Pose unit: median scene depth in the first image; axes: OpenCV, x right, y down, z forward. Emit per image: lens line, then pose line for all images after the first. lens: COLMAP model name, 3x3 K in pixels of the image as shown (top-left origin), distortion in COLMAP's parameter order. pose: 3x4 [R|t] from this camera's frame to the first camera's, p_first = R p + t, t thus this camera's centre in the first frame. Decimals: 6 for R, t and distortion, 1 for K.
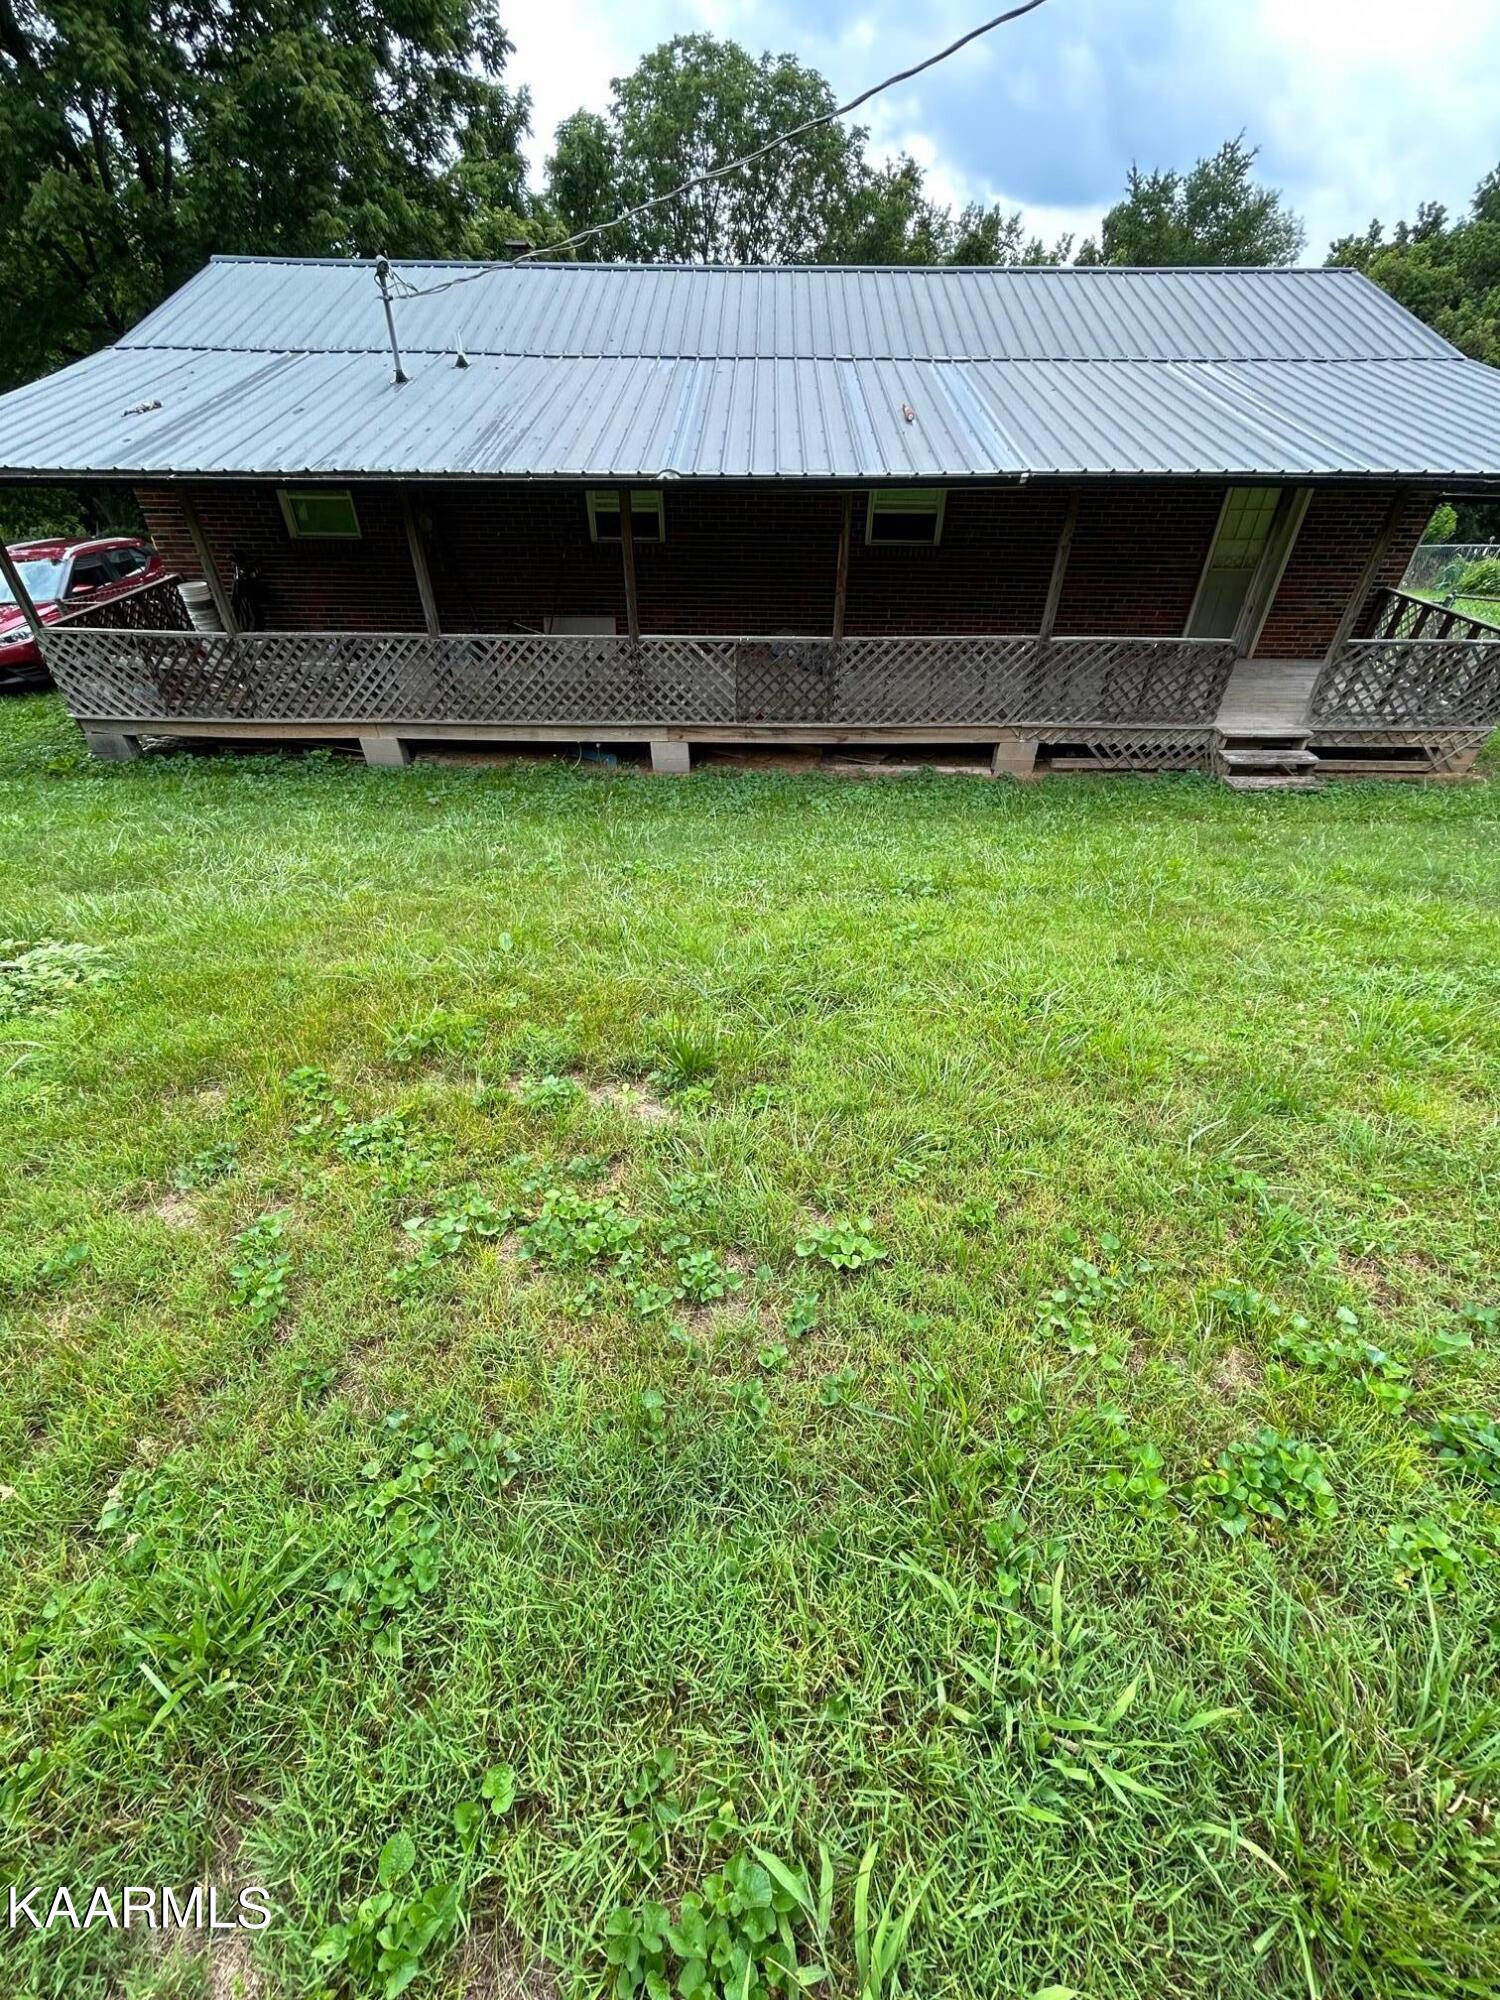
lens RADIAL K [[801.5, 0, 746.6], [0, 801.5, 1002.6], [0, 0, 1]] dist [-0.000030, 0.000116]
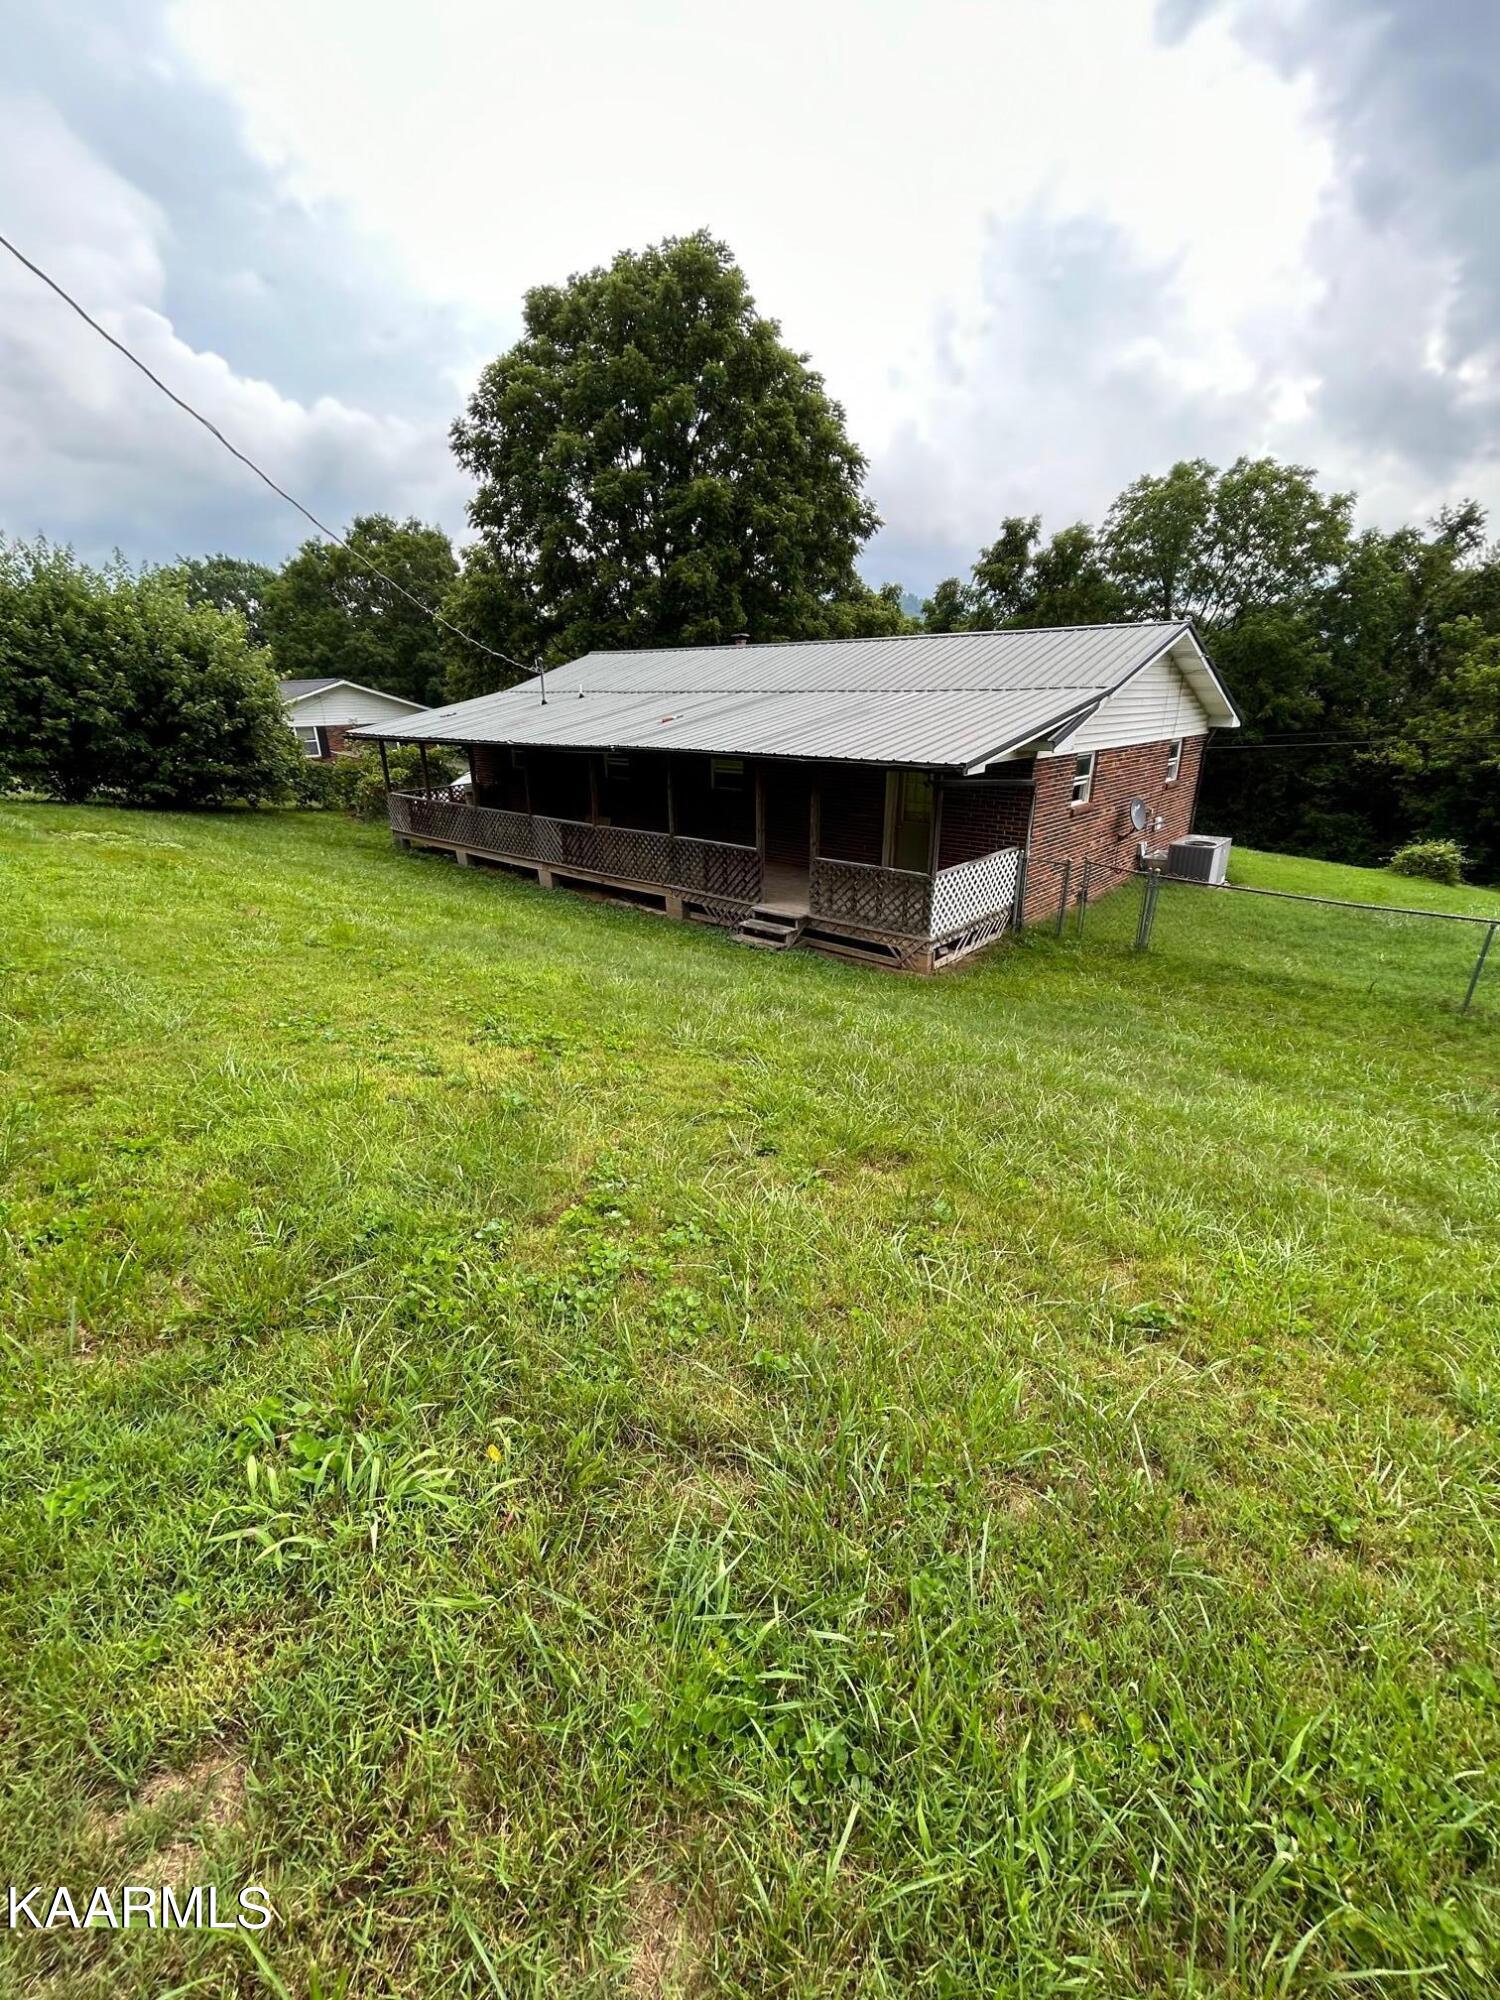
lens RADIAL K [[801.5, 0, 752.9], [0, 801.5, 999.1], [0, 0, 1]] dist [-0.000030, 0.000116]
pose [[0.763649, 0.222676, -0.606016, 1.453629], [-0.390342, 0.906899, -0.158641, 0.047413], [0.514270, 0.357700, 0.779472, -0.085020]]
